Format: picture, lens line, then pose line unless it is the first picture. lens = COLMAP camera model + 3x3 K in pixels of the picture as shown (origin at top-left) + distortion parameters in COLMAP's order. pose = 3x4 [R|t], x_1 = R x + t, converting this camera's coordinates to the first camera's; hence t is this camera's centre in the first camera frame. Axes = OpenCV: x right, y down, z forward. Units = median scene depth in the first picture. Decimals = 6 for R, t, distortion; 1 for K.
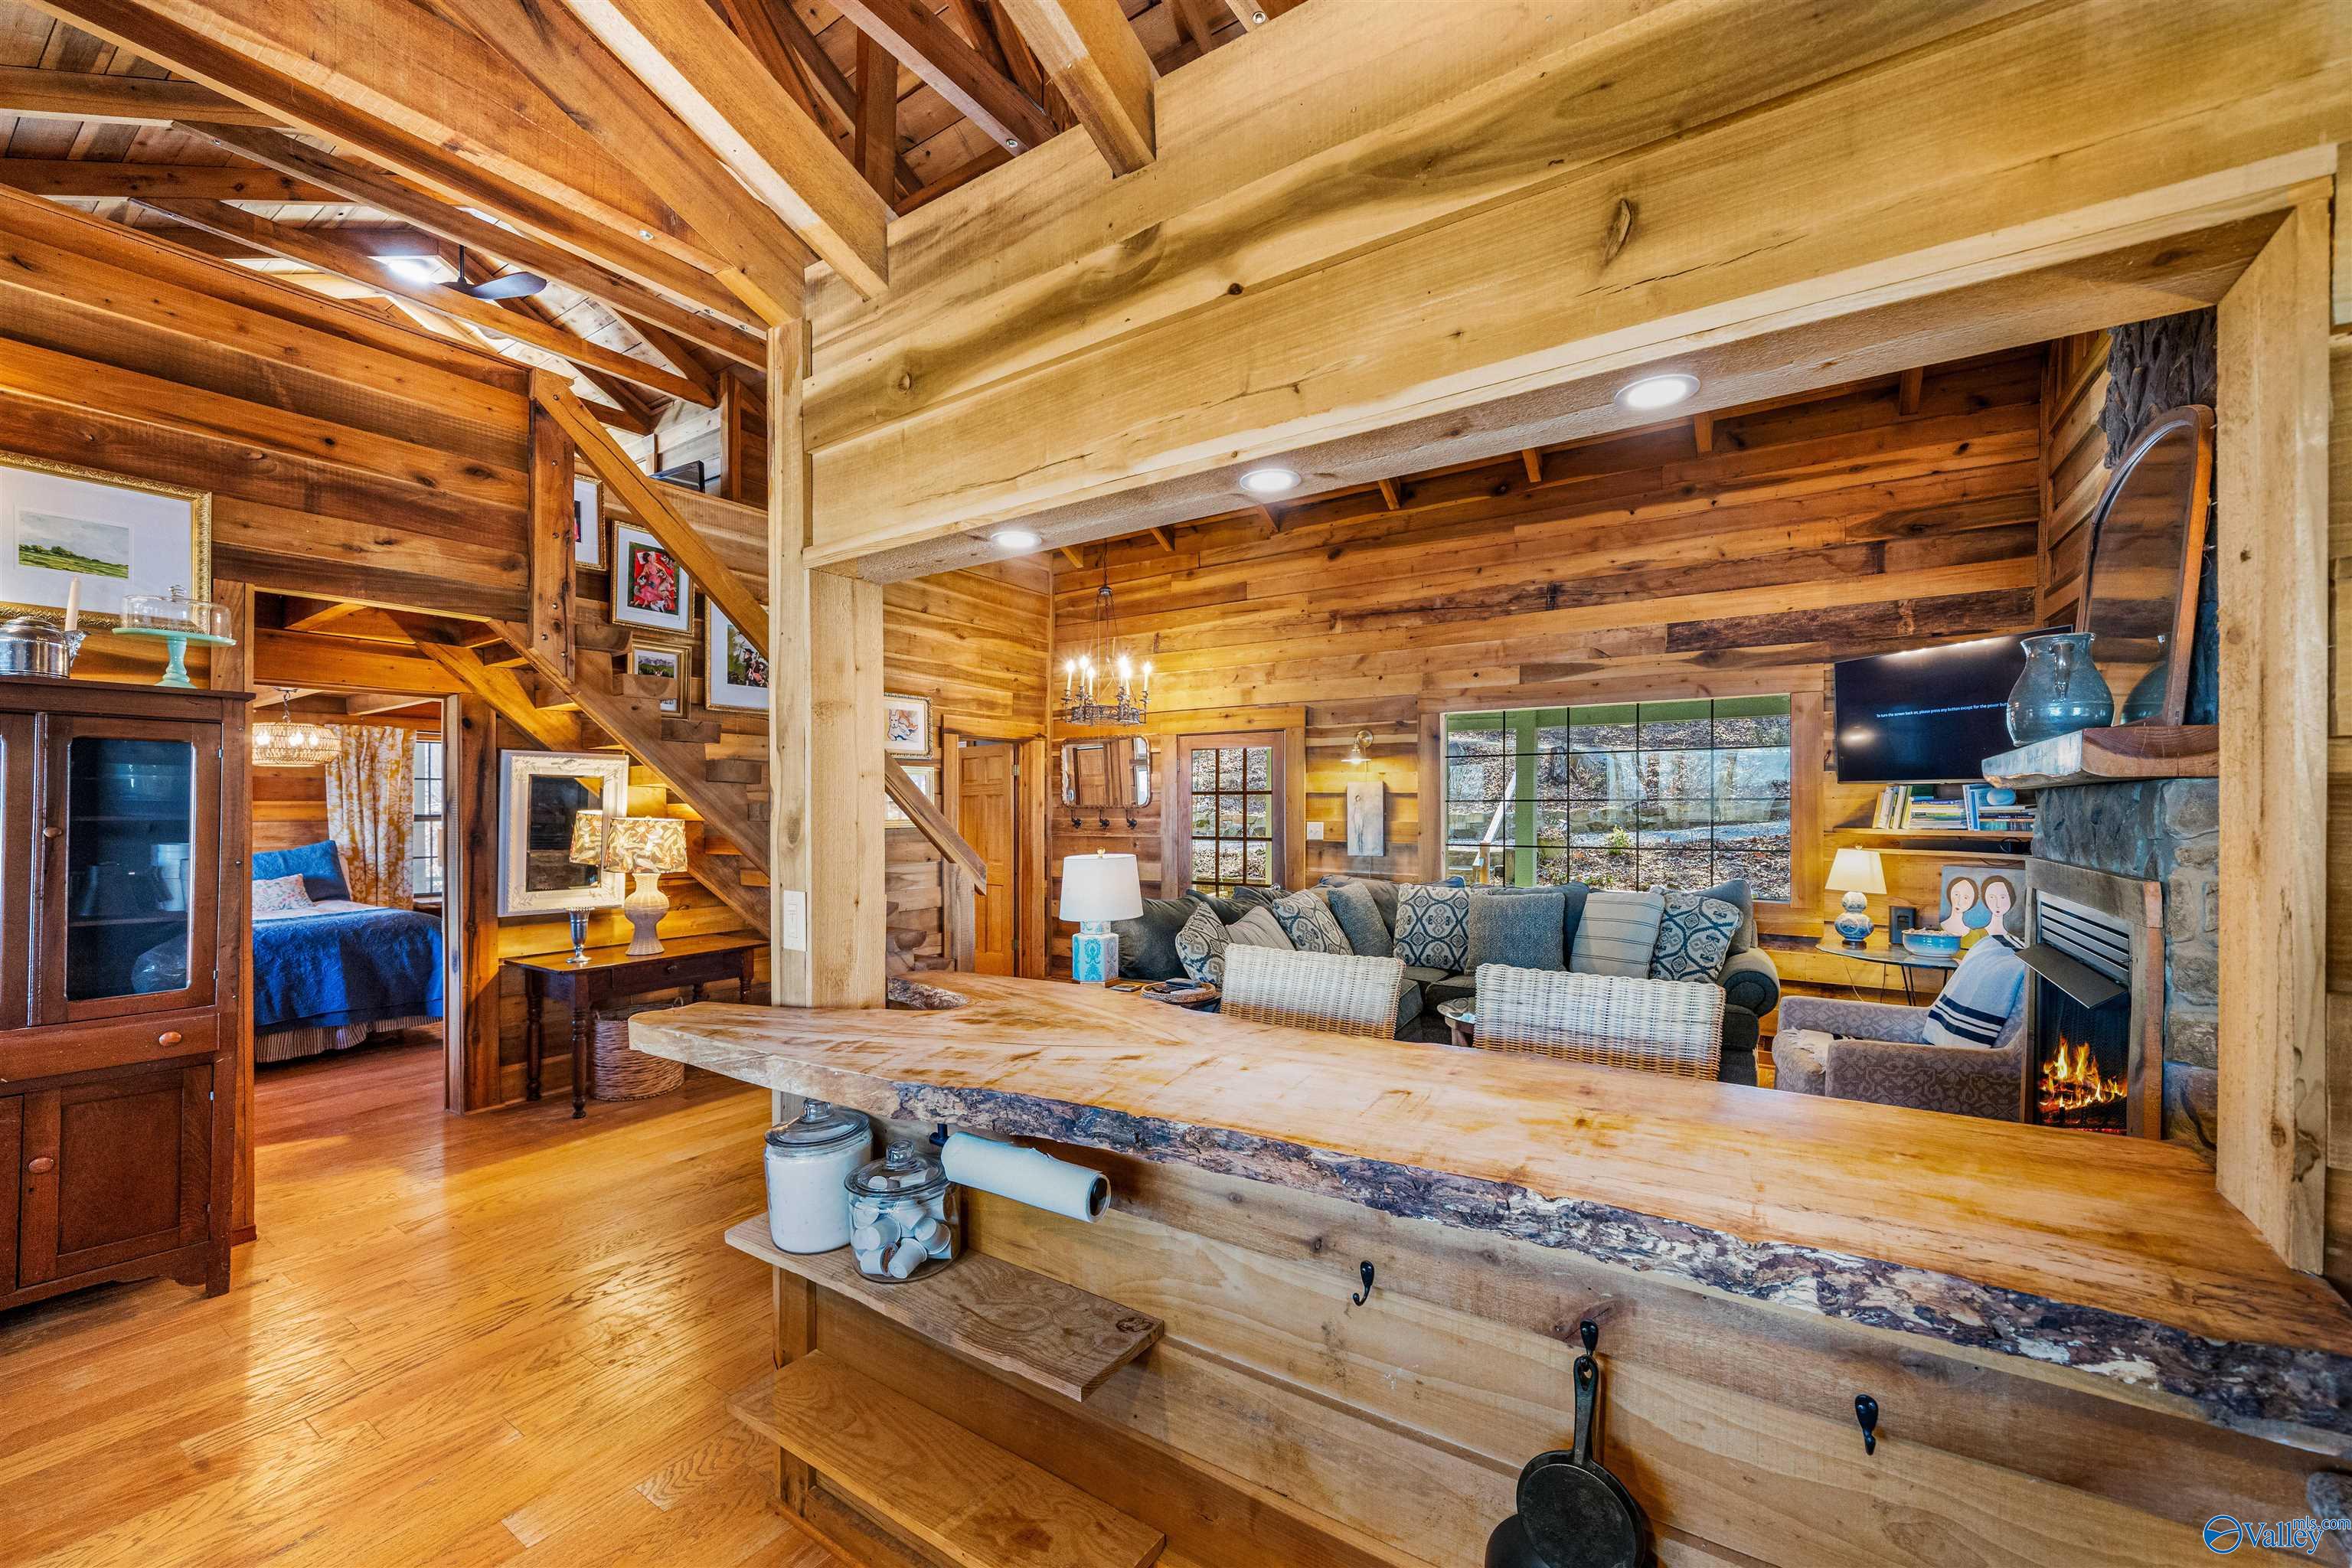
lens RADIAL K [[950.3, 0, 1177.4], [0, 950.3, 819.0], [0, 0, 1]] dist [-0.002511, 0.000849]
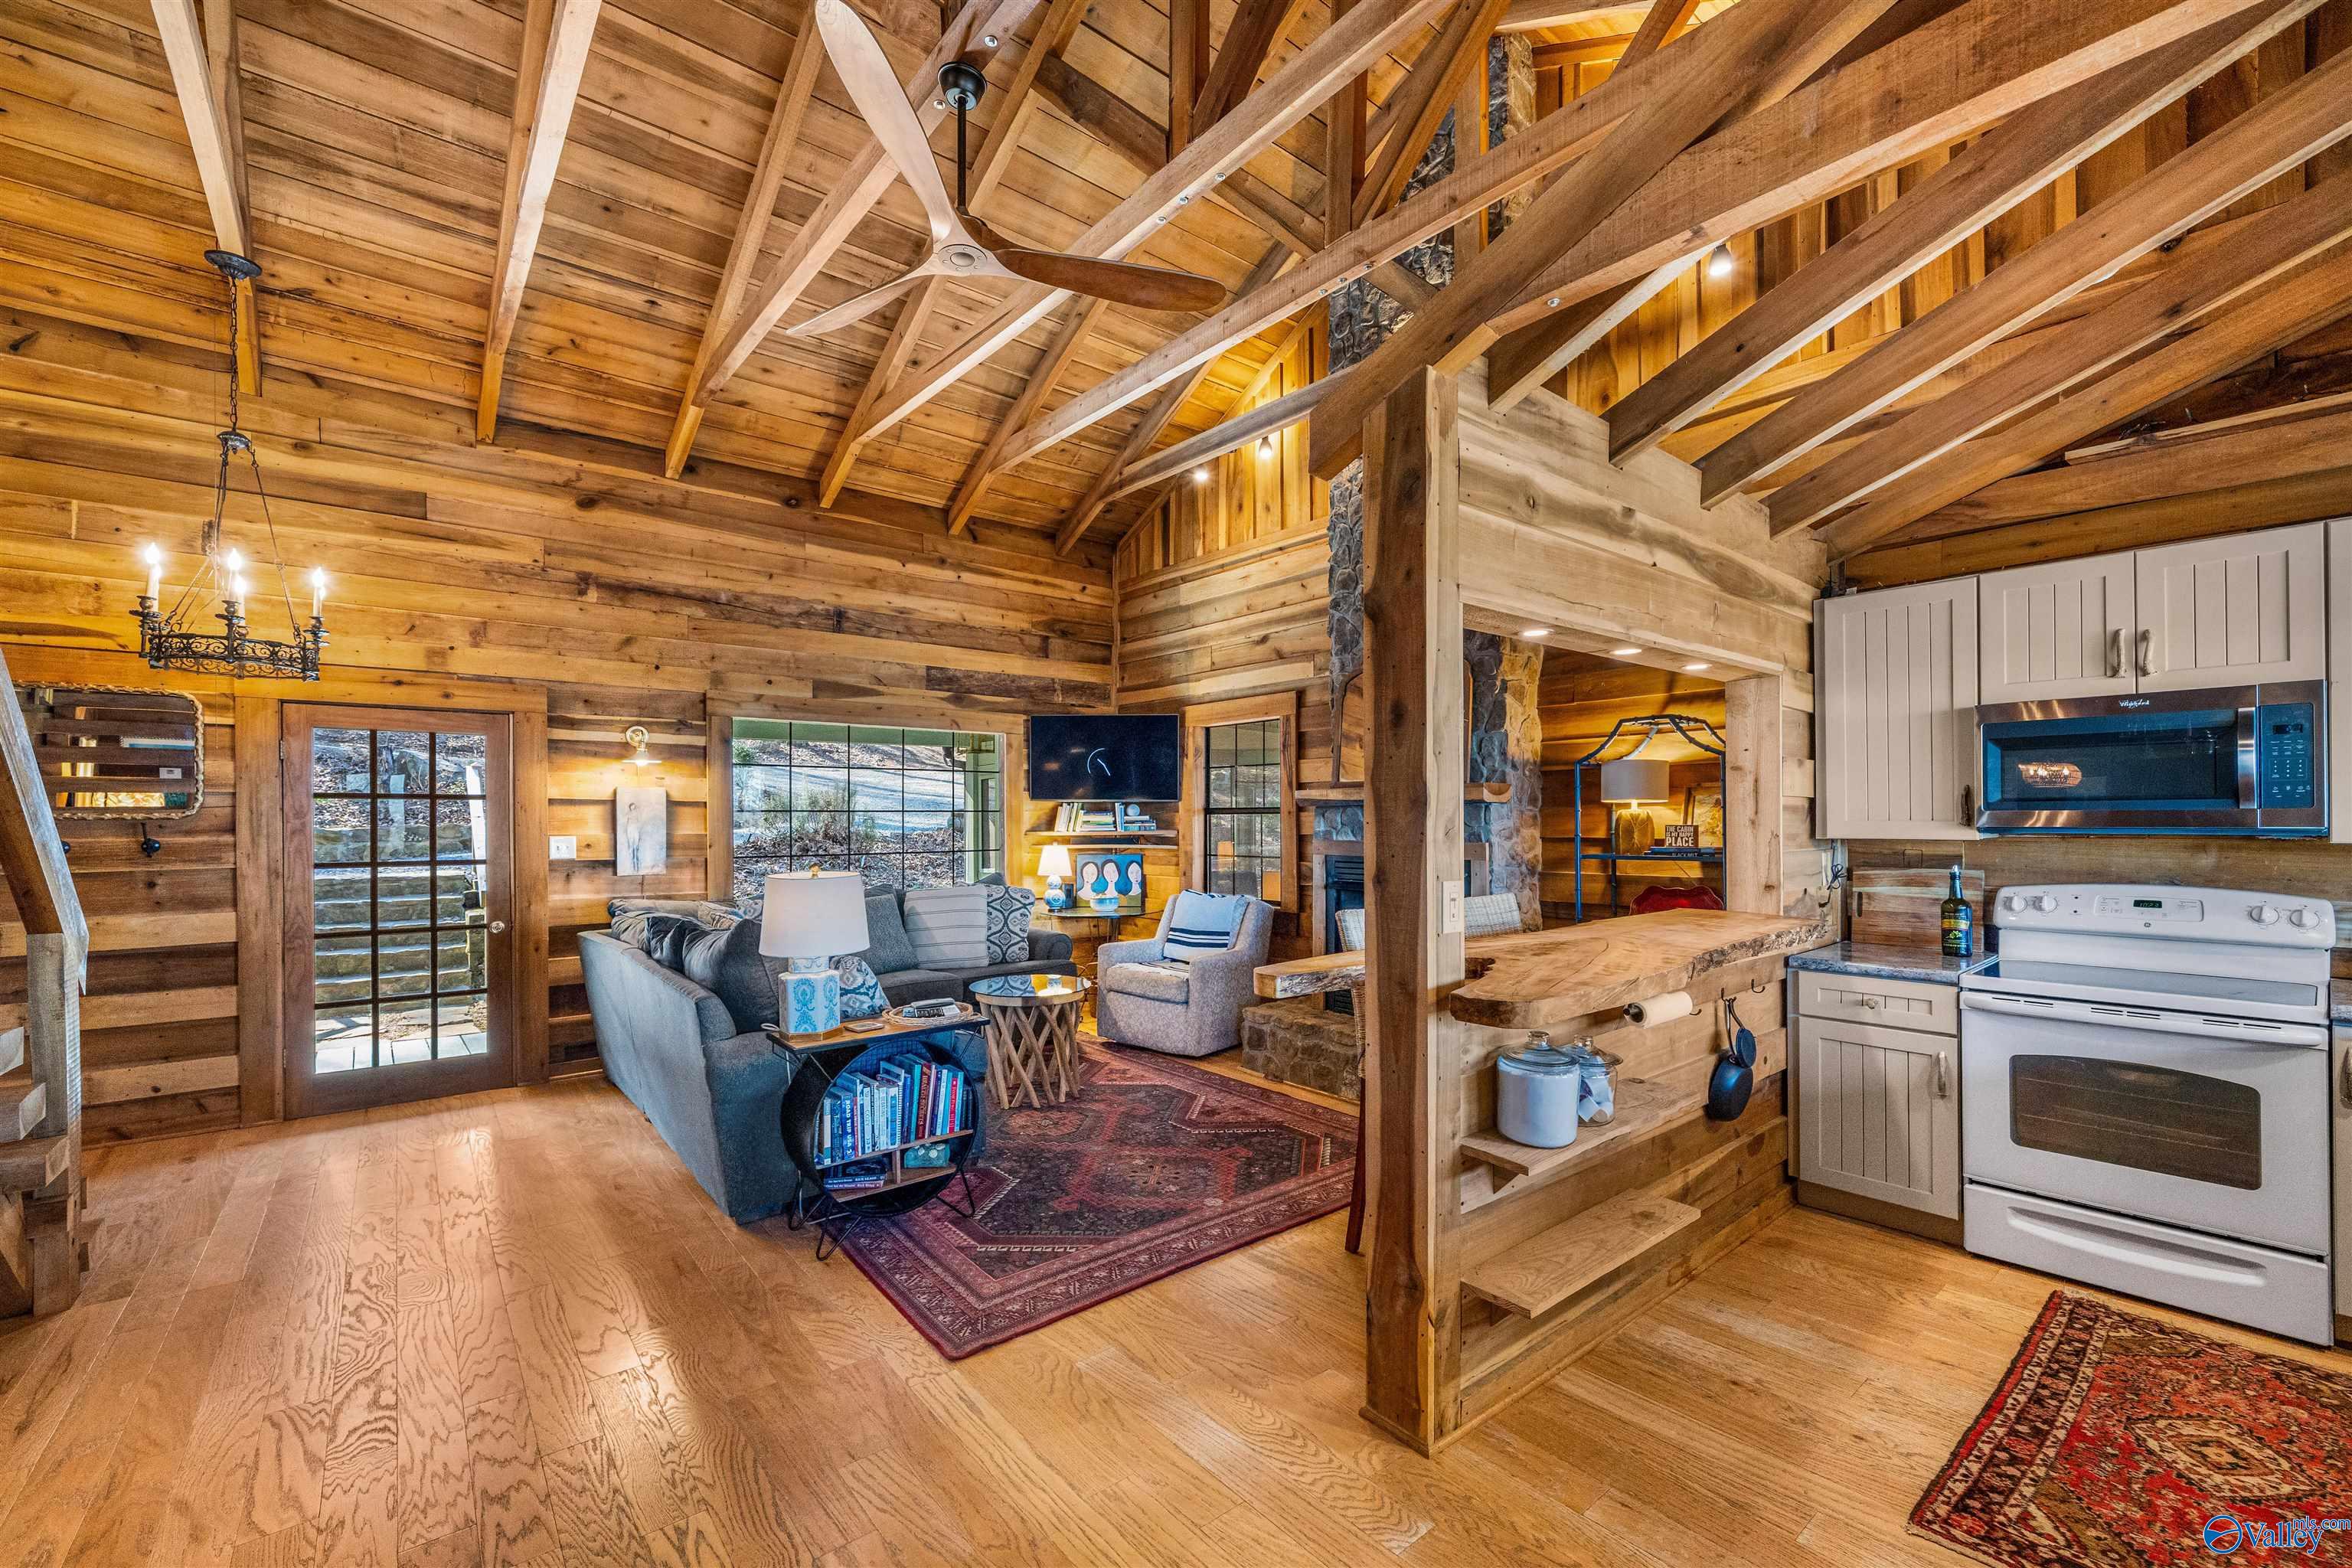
lens RADIAL K [[950.3, 0, 1158.0], [0, 950.3, 828.7], [0, 0, 1]] dist [-0.002511, 0.000849]
pose [[0.296047, -0.009255, 0.955129, -0.557694], [0.015371, 0.999870, 0.004924, 0.001228], [-0.955050, 0.013223, 0.296150, 0.361435]]
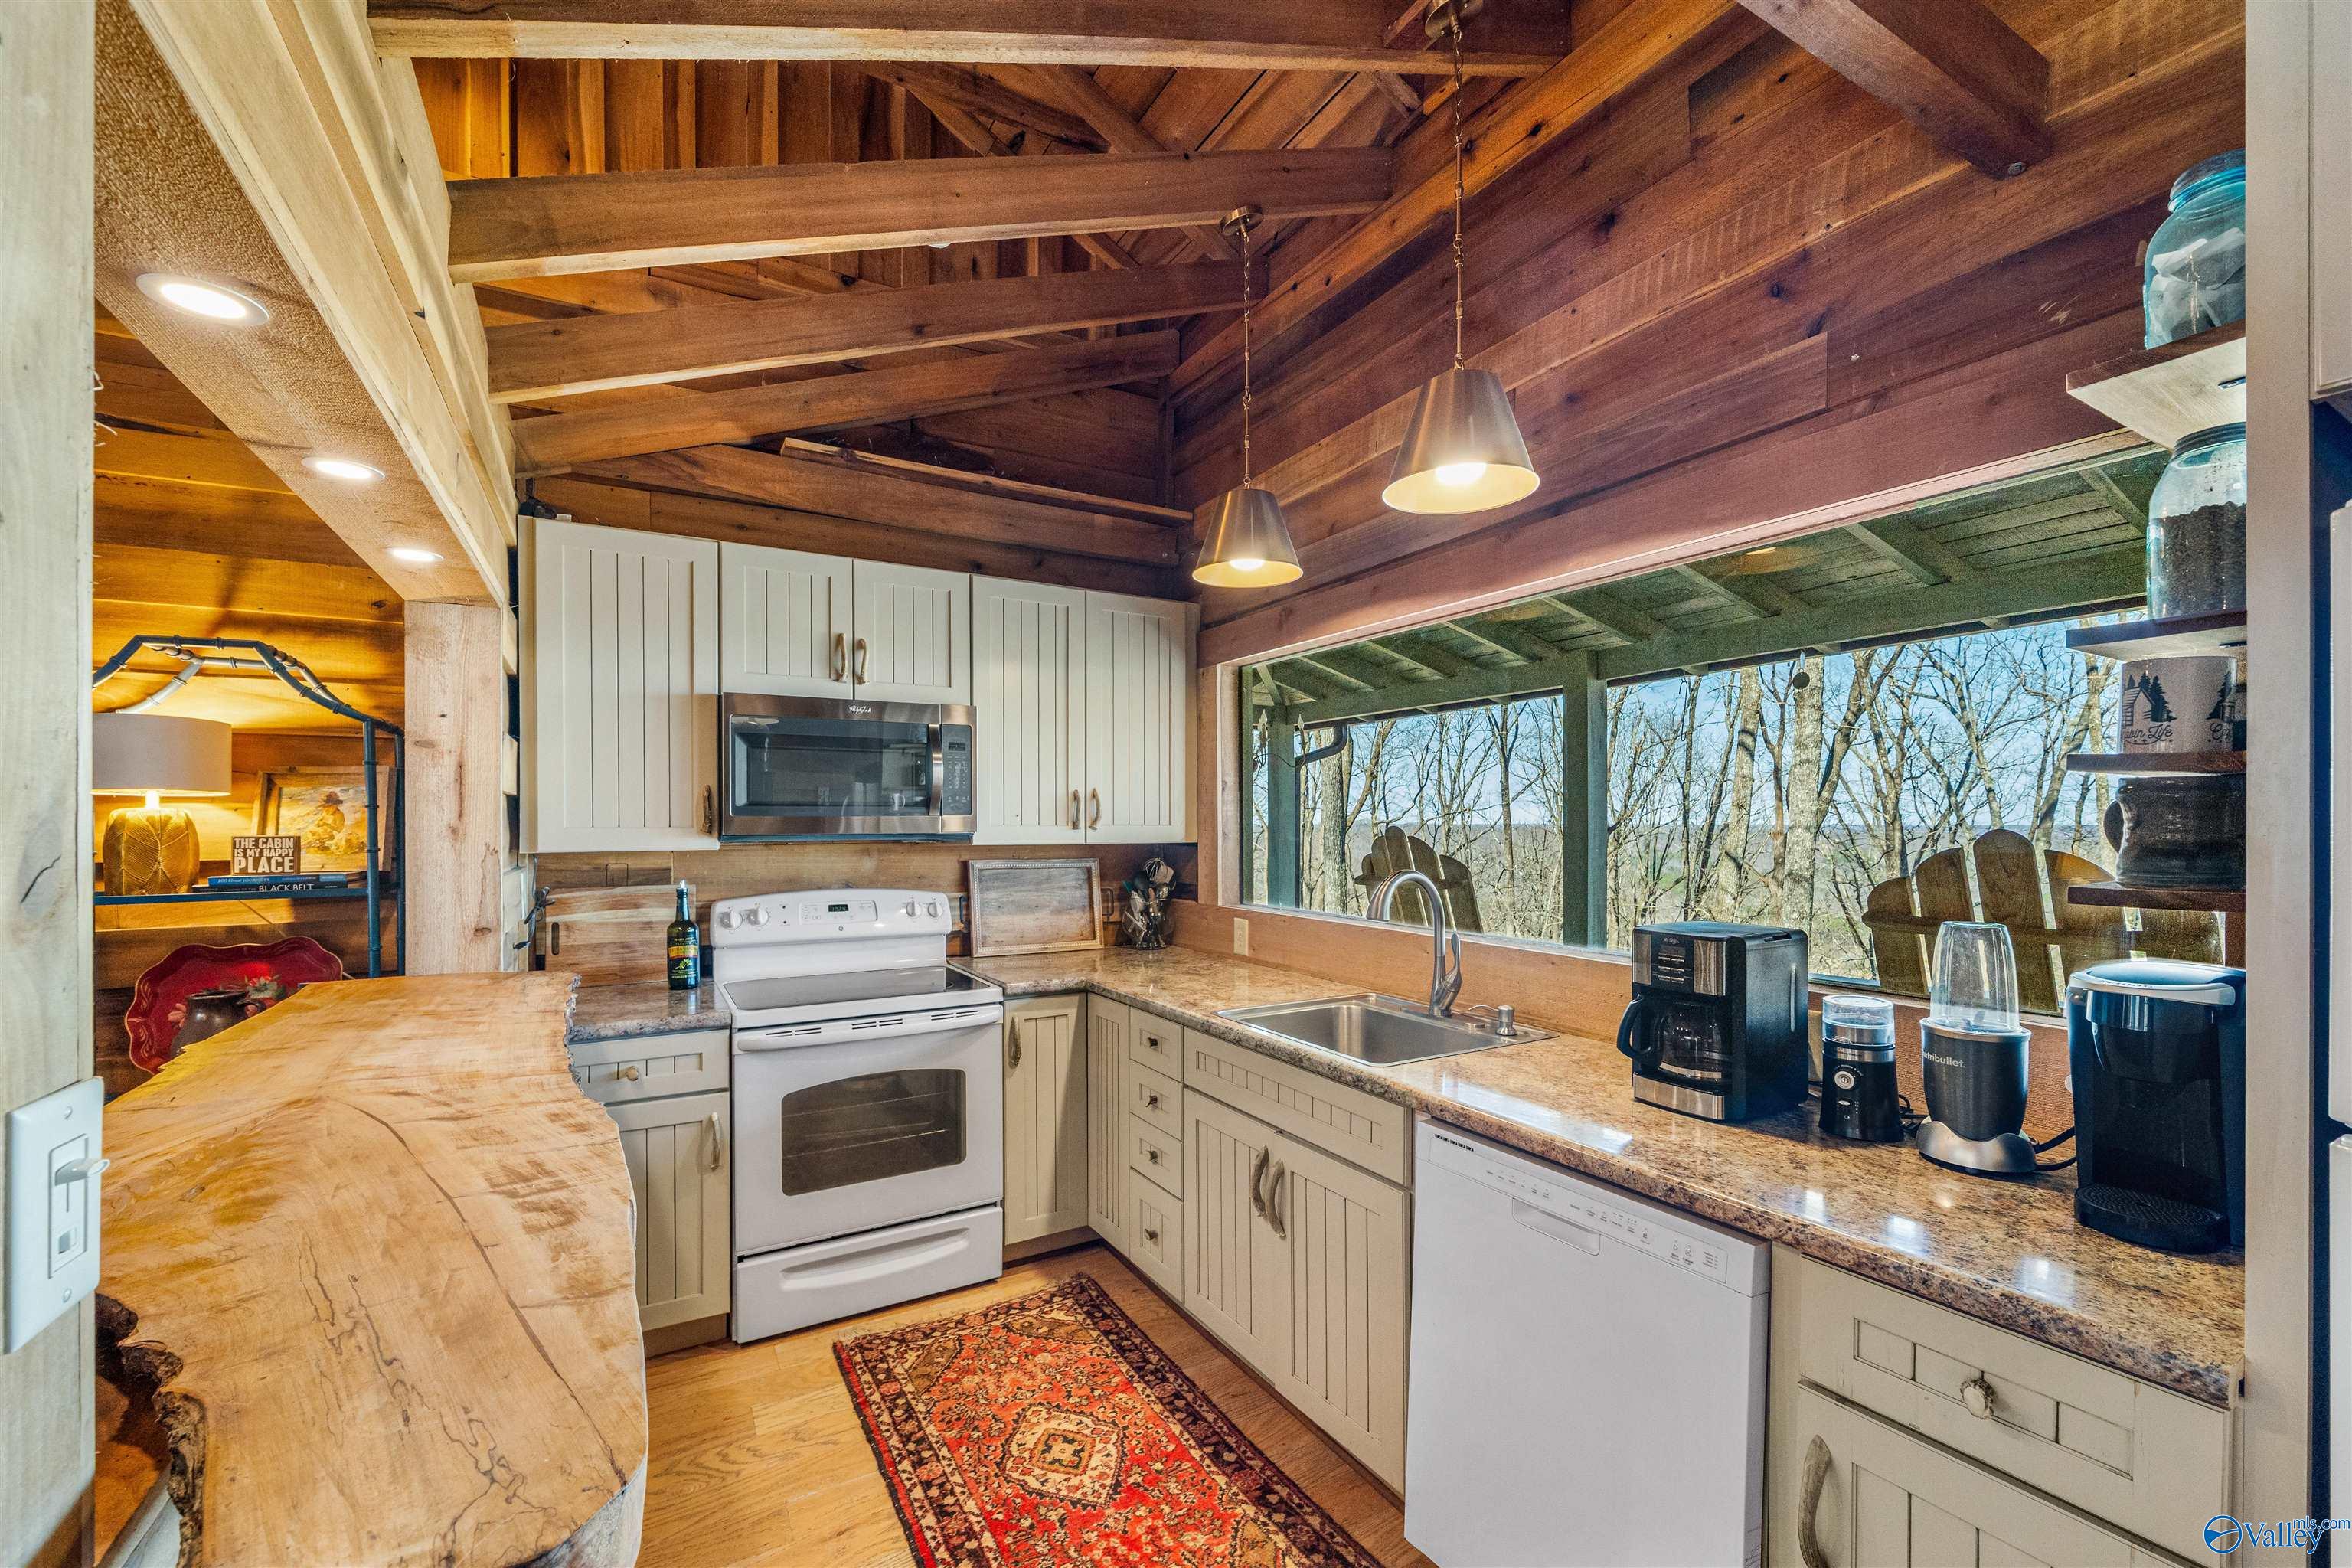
lens RADIAL K [[950.3, 0, 1166.5], [0, 950.3, 823.2], [0, 0, 1]] dist [-0.002511, 0.000849]
pose [[-0.893542, 0.004638, 0.448956, -0.283586], [0.010145, 0.999900, 0.009862, 0.002369], [-0.448865, 0.013366, -0.893500, 0.393328]]
